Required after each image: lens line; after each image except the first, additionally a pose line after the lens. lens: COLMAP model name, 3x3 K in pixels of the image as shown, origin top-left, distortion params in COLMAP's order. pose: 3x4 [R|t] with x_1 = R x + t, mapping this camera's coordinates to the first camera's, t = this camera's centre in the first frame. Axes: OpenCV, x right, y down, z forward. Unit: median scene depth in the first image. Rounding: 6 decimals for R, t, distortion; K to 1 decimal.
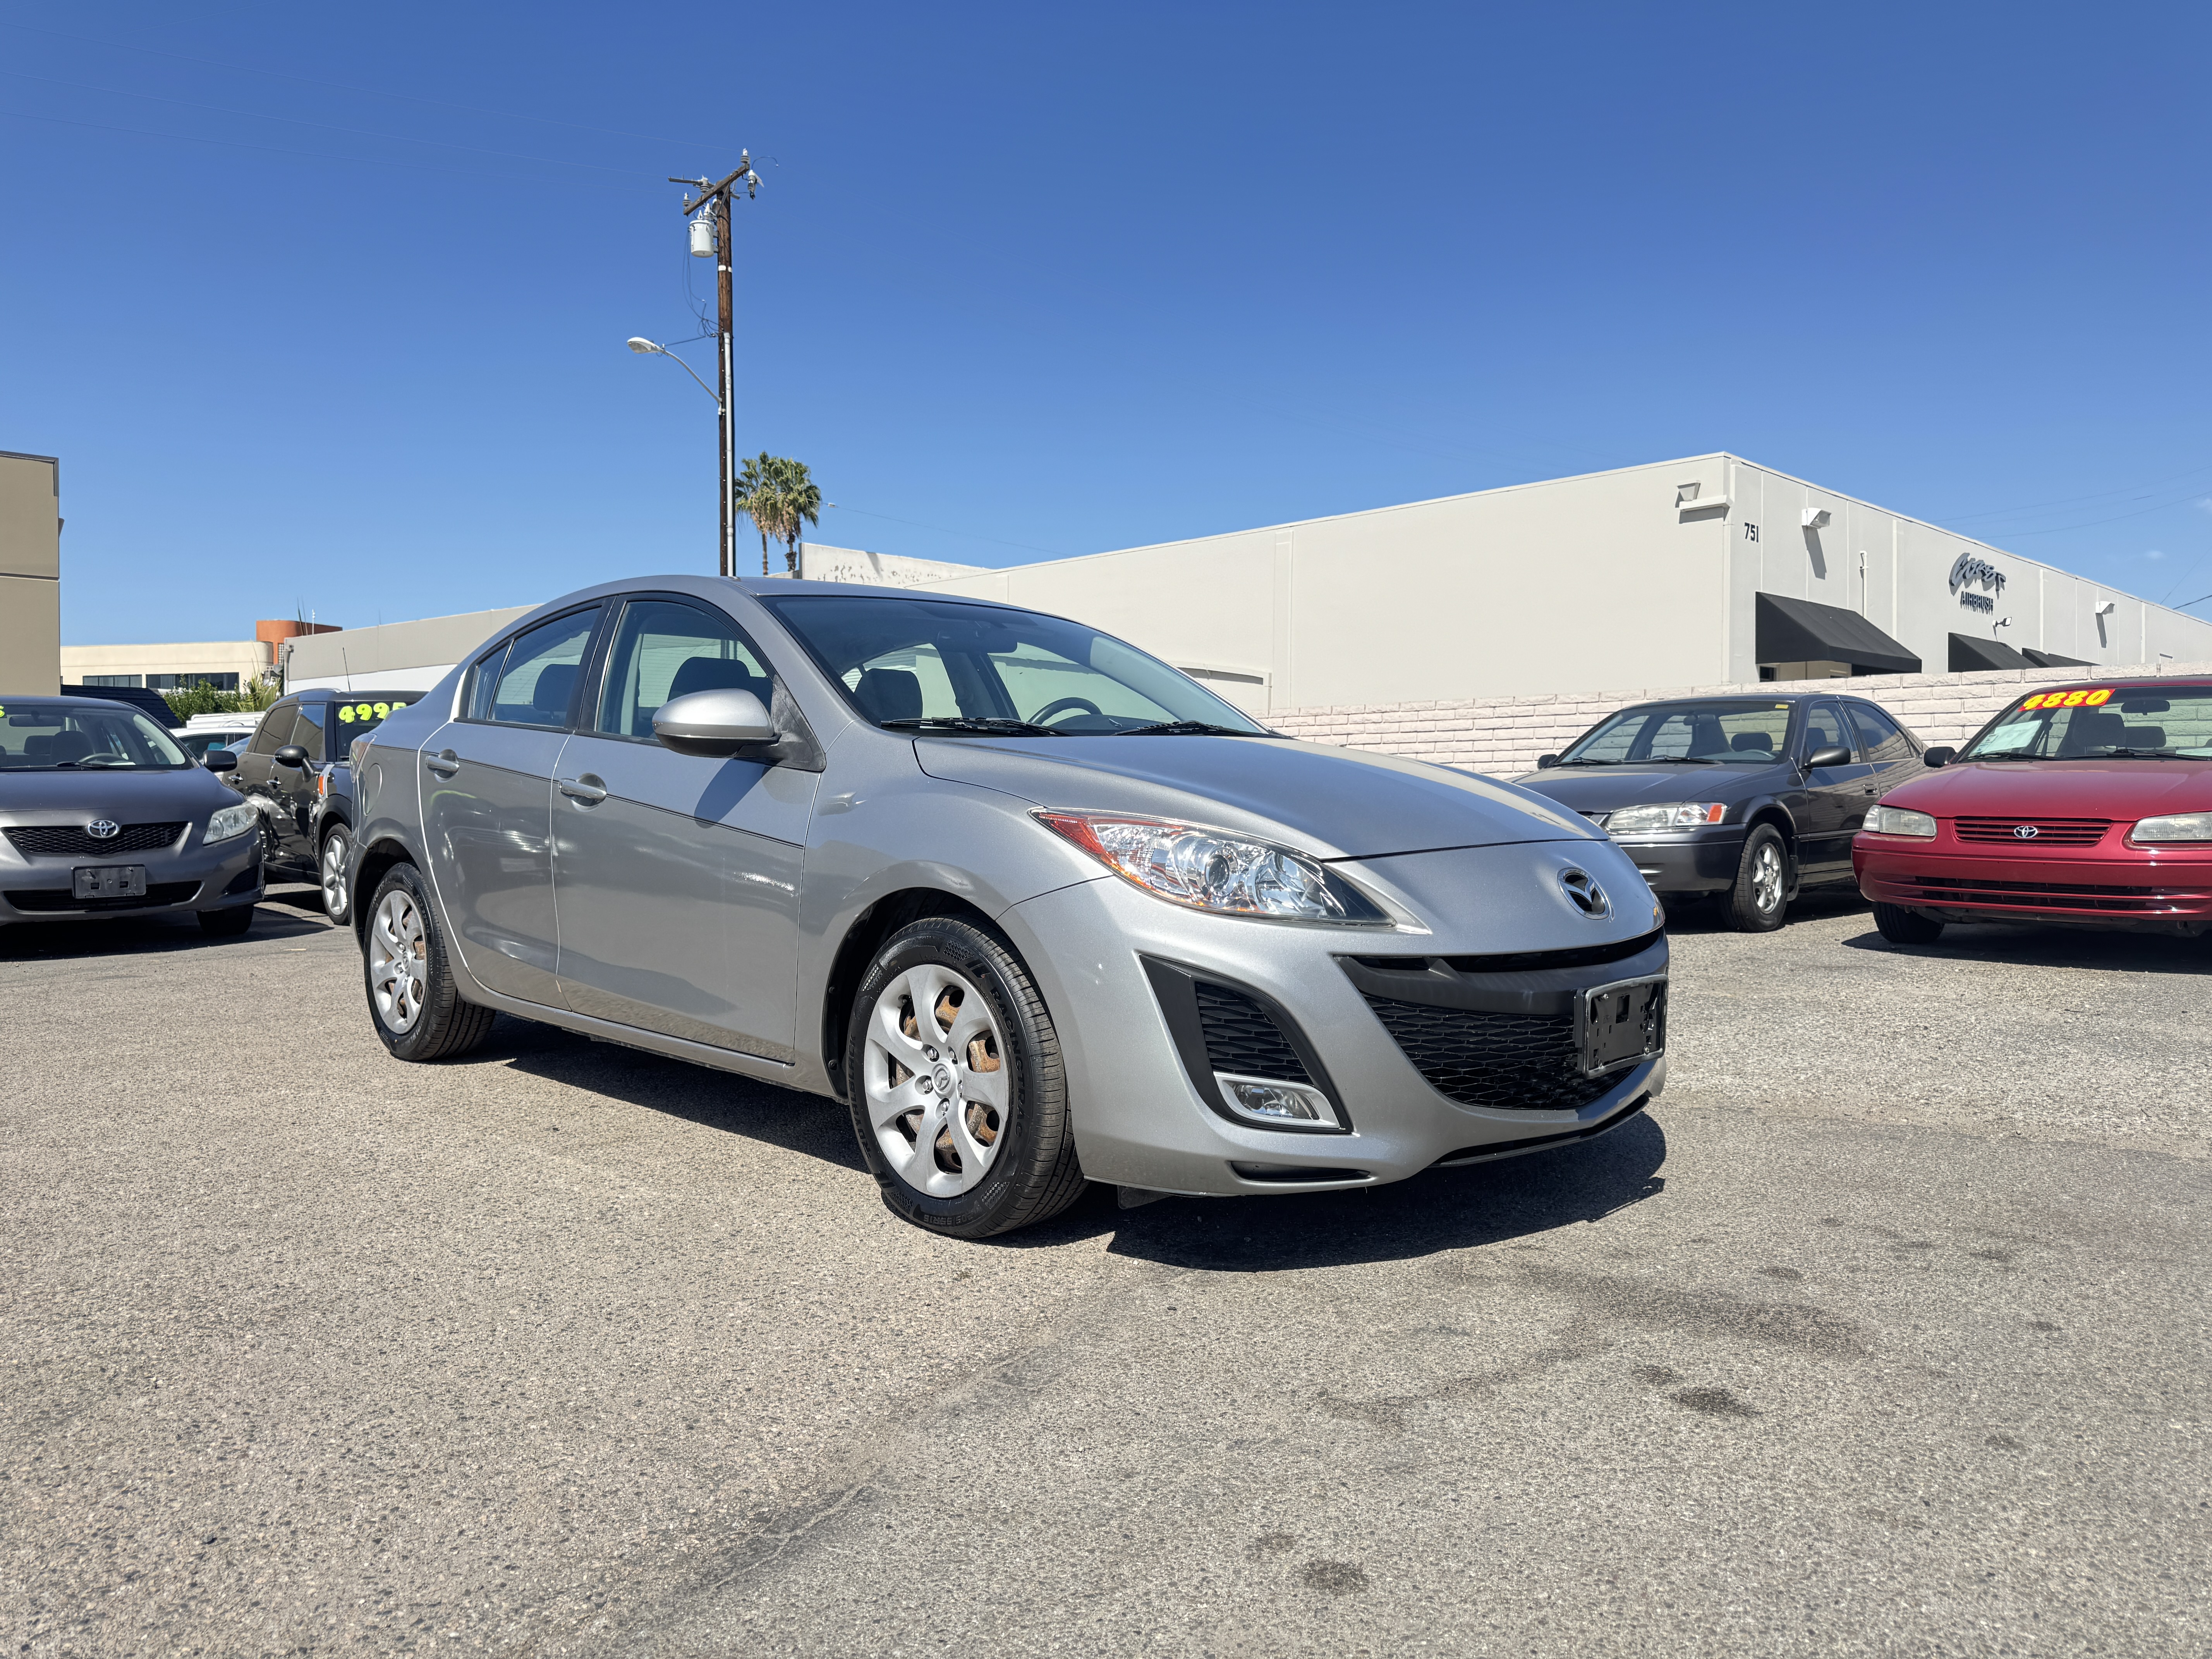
lens RADIAL K [[1539.3, 0, 1156.3], [0, 1539.3, 831.0], [0, 0, 1]] dist [0.037961, -0.049144]
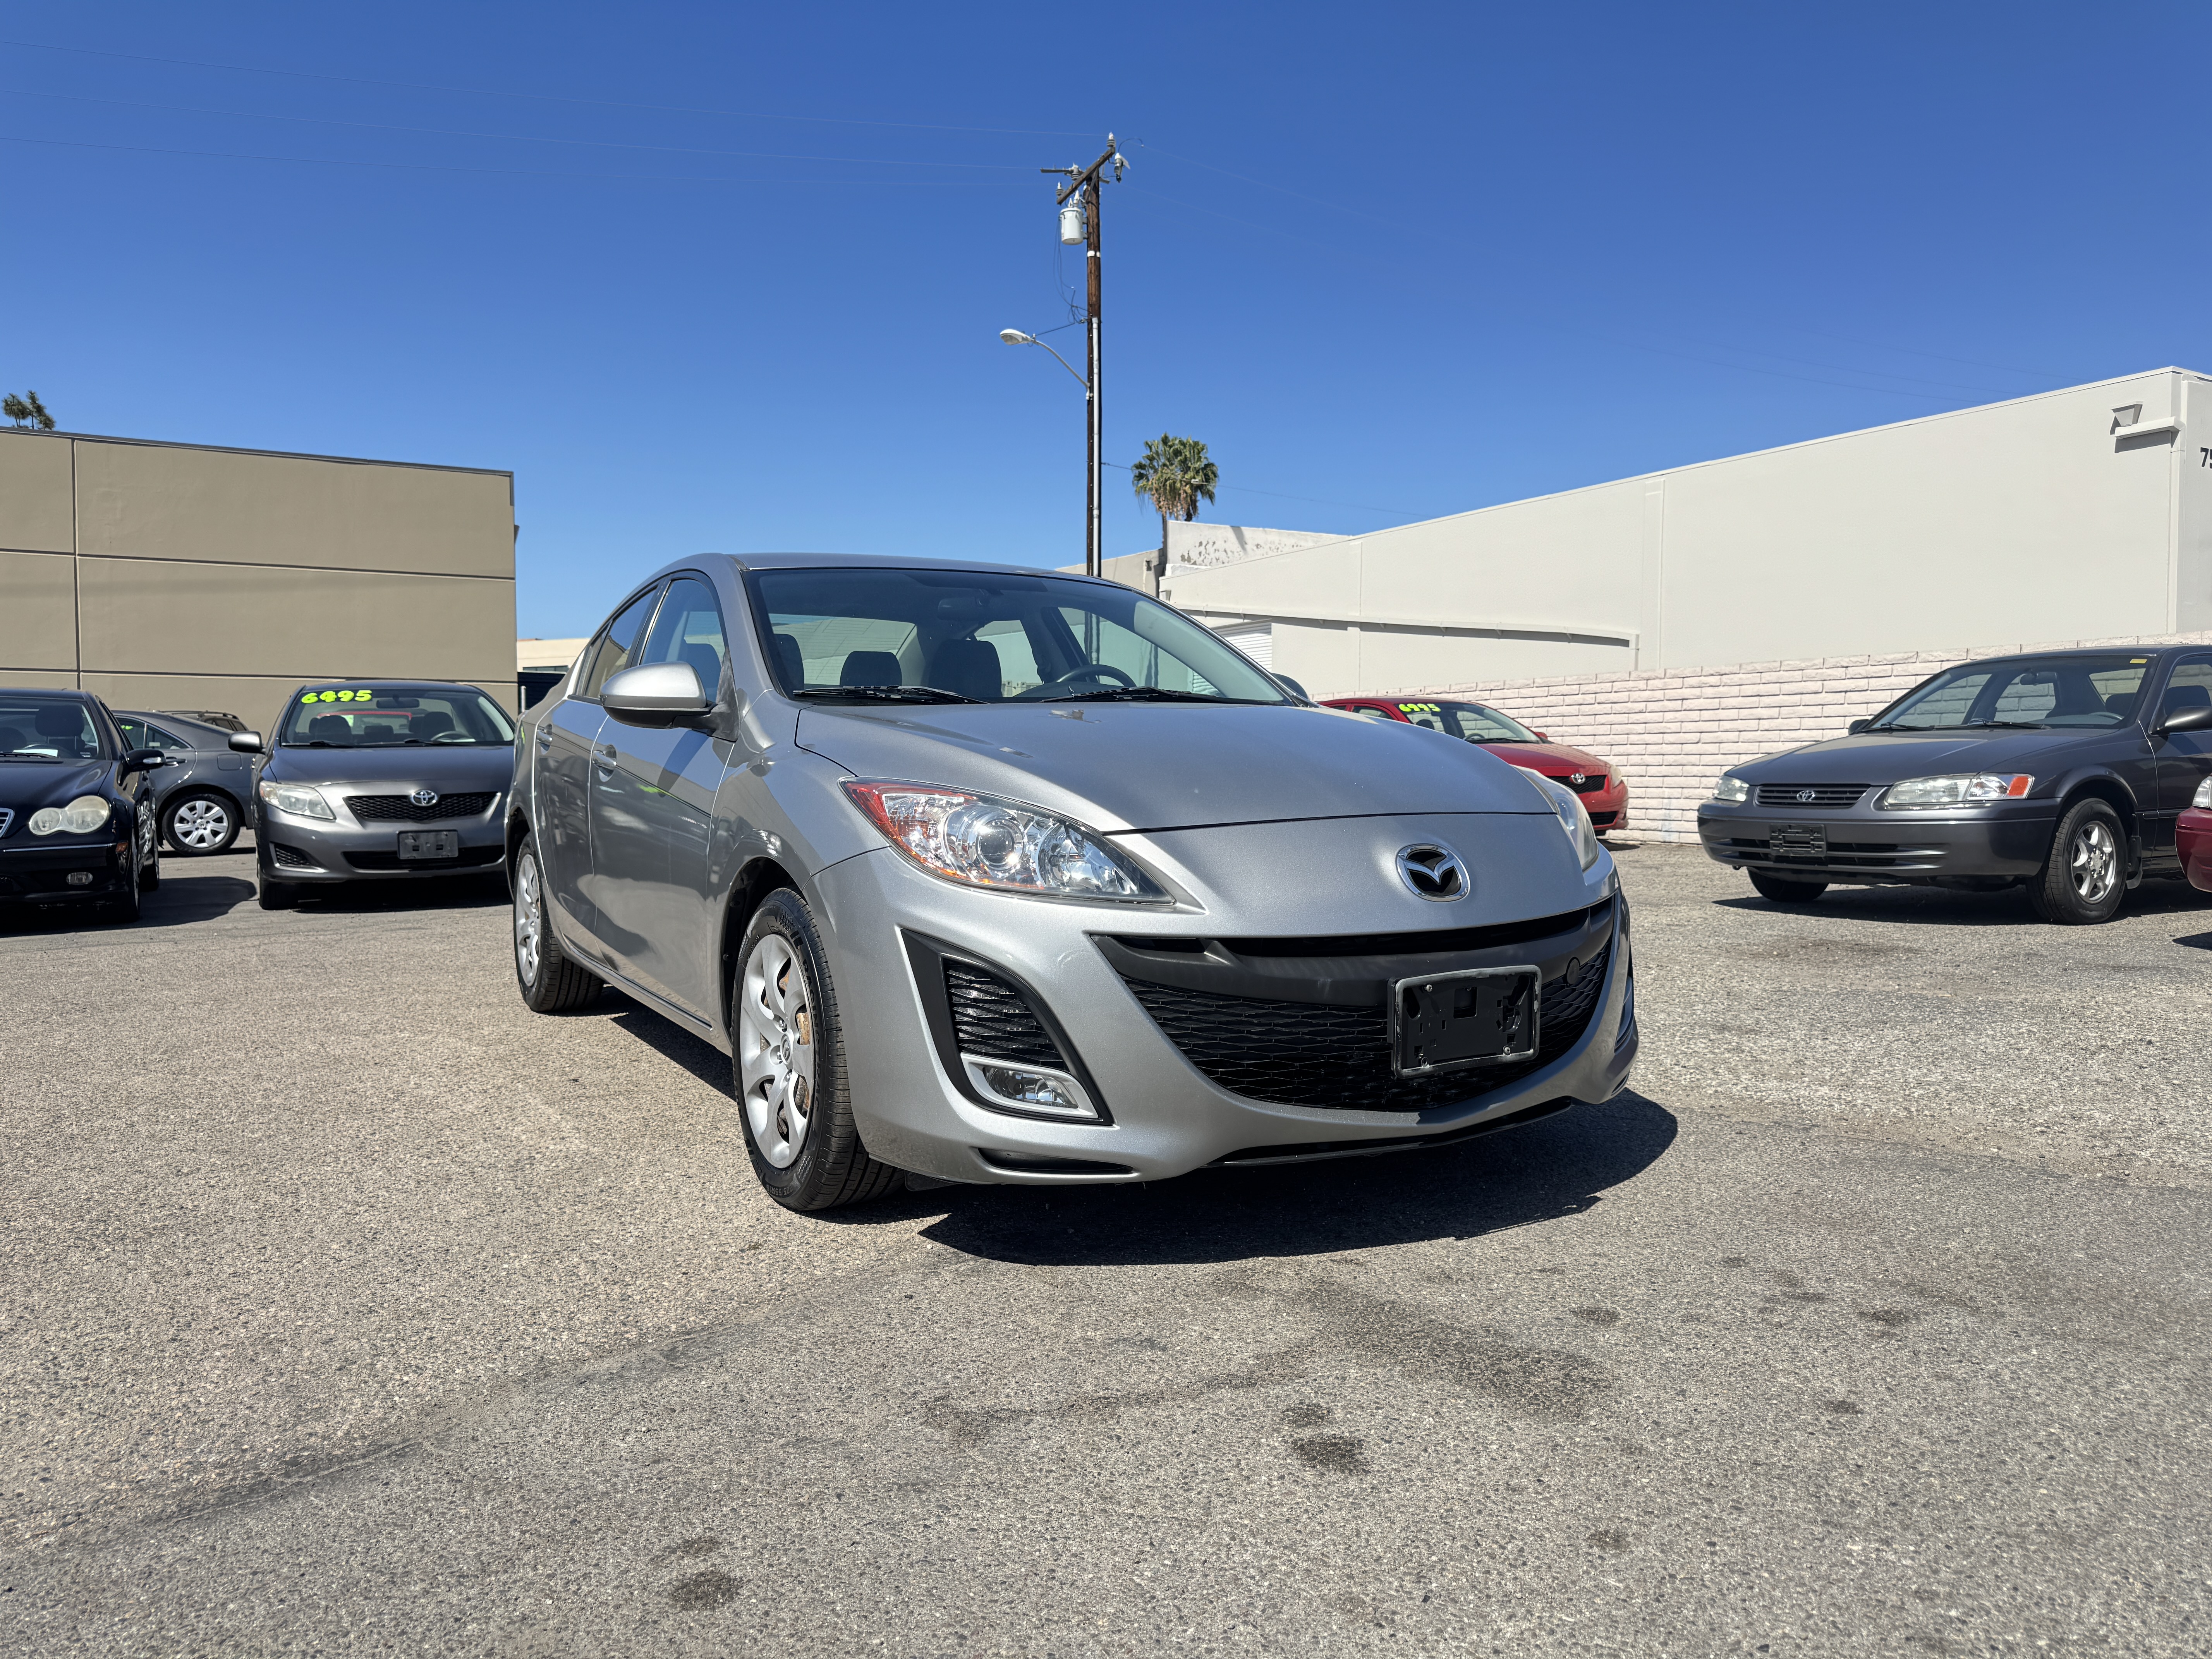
lens RADIAL K [[1548.9, 0, 1113.0], [0, 1548.9, 838.5], [0, 0, 1]] dist [0.054628, -0.075055]
pose [[0.966379, 0.009894, -0.256932, 0.334515], [-0.004320, 0.999743, 0.022250, 0.001918], [0.257086, -0.020392, 0.966173, 0.089023]]
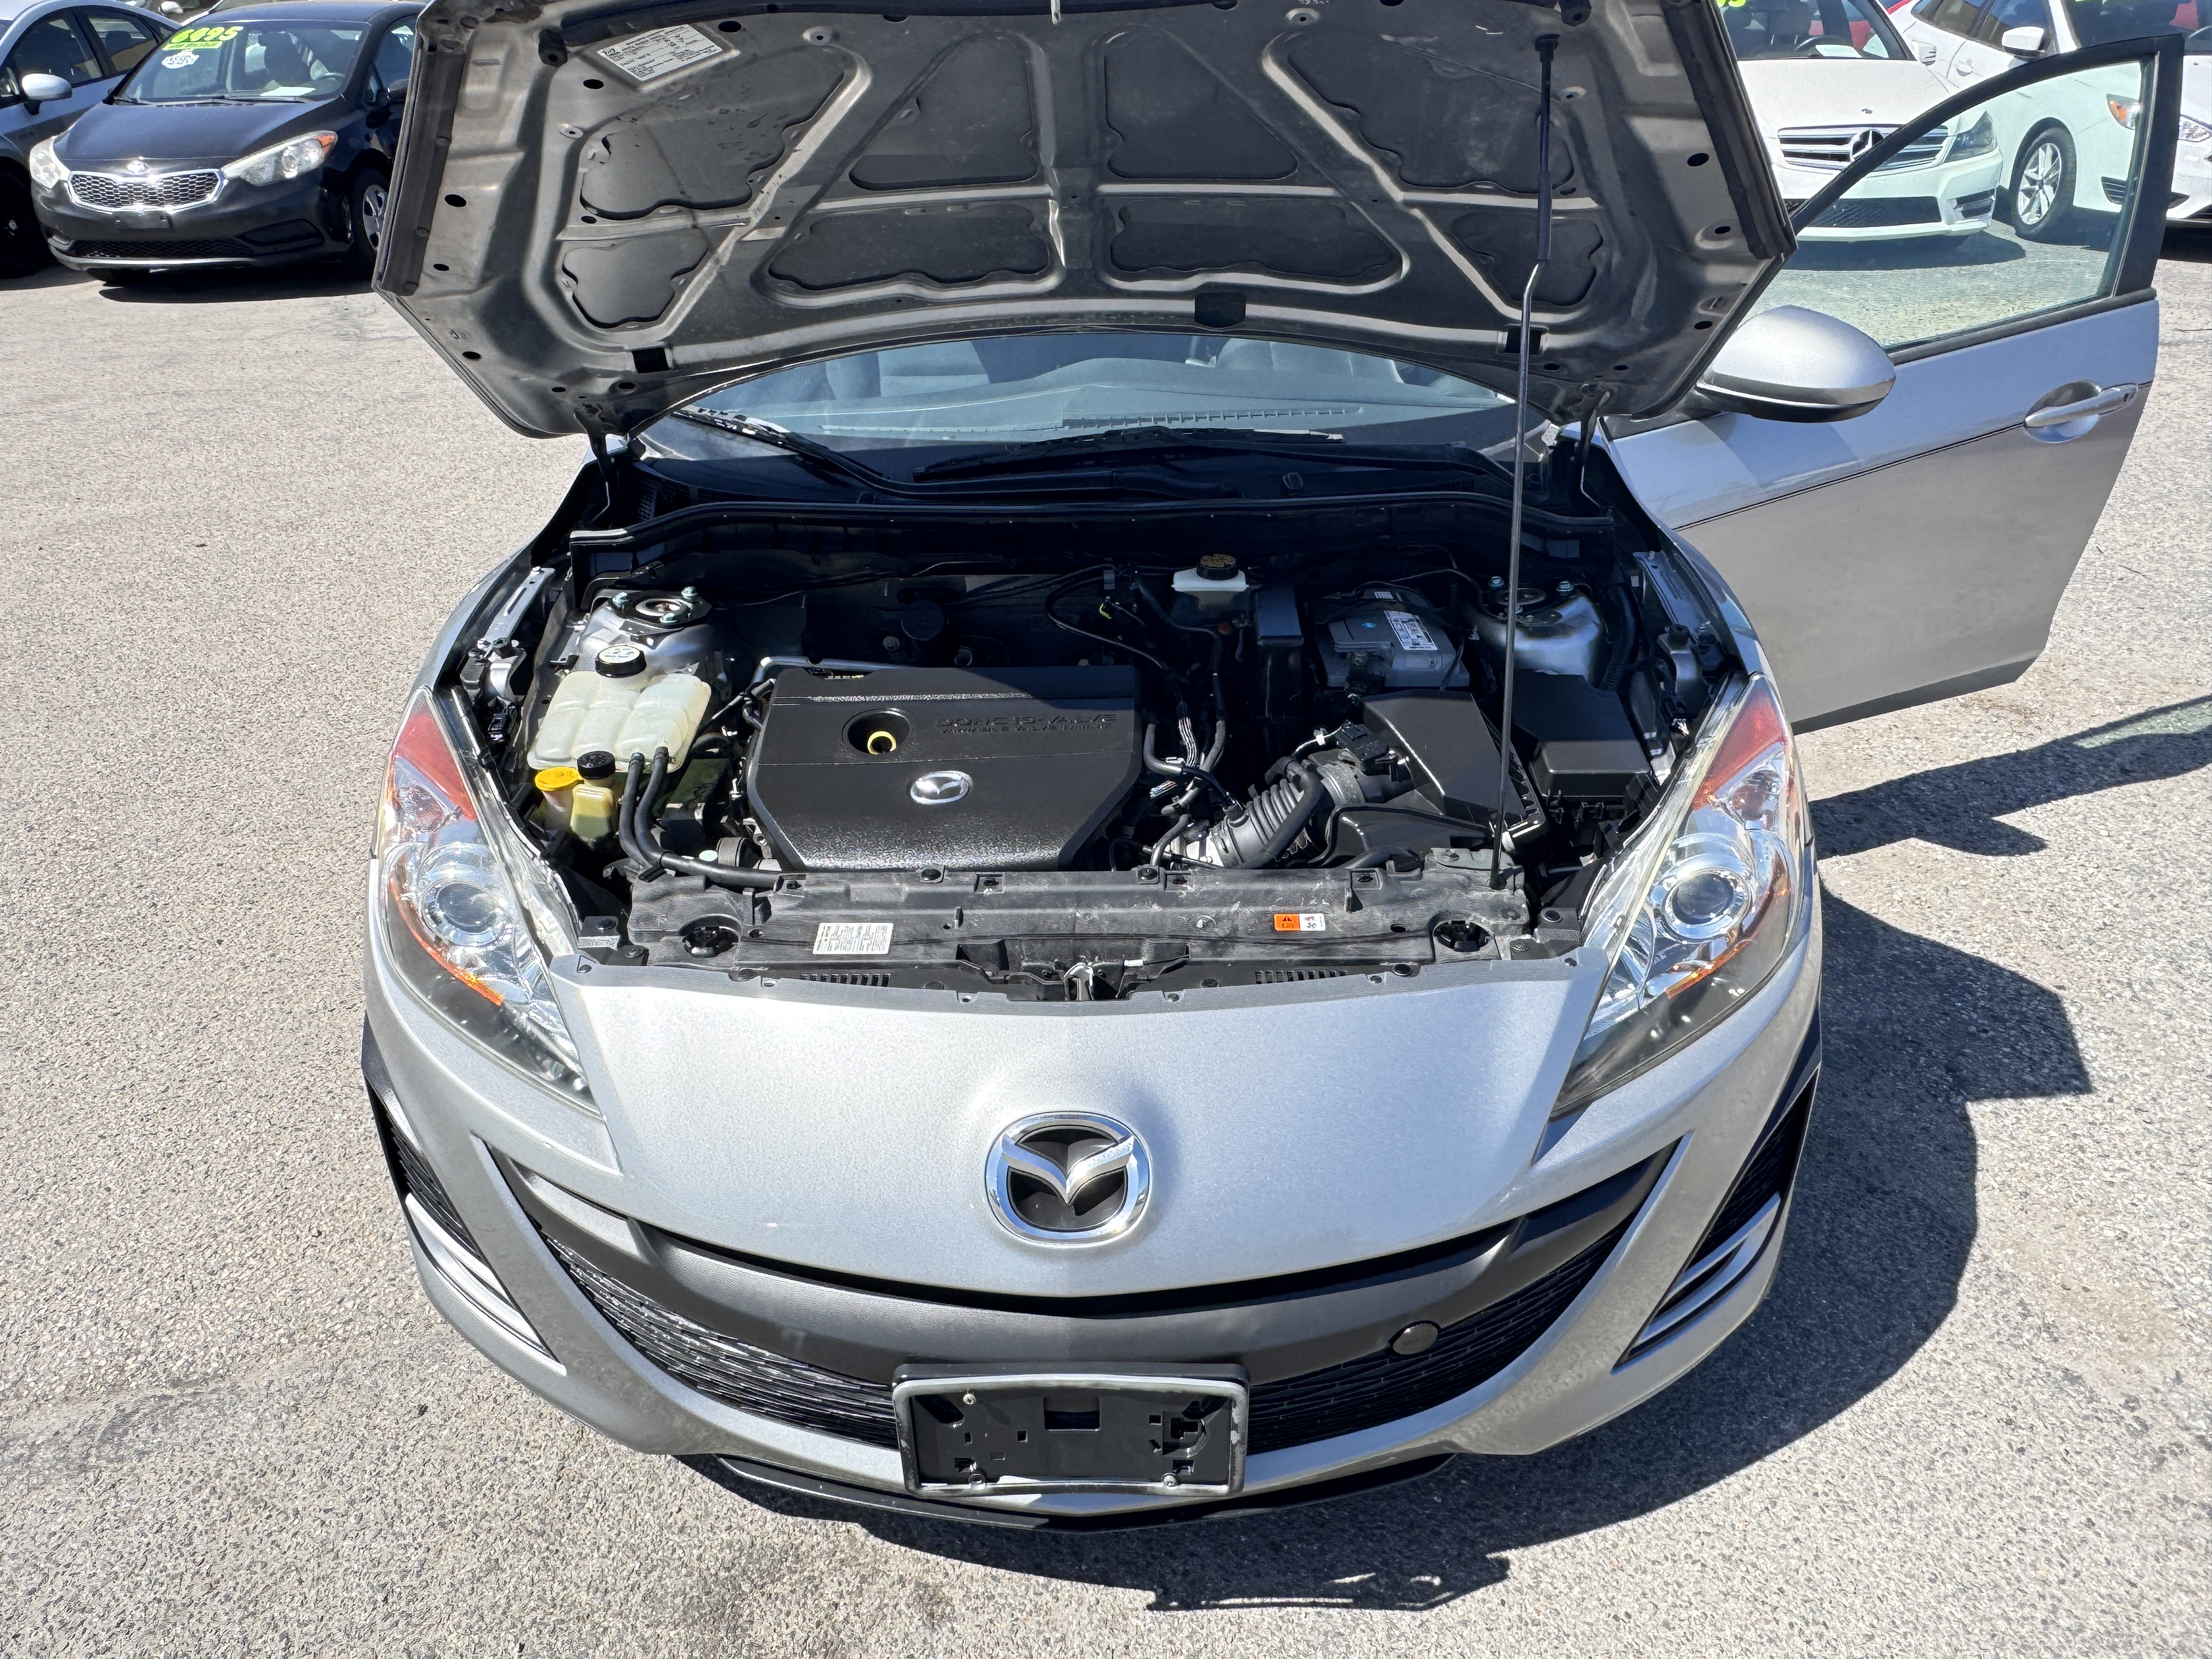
lens RADIAL K [[1524.7, 0, 1097.0], [0, 1524.7, 791.7], [0, 0, 1]] dist [0.002346, 0.003555]
pose [[0.687839, 0.345539, -0.638342, 0.546039], [-0.007722, 0.882858, 0.469577, -0.282487], [0.725822, -0.318064, 0.609932, 0.774668]]
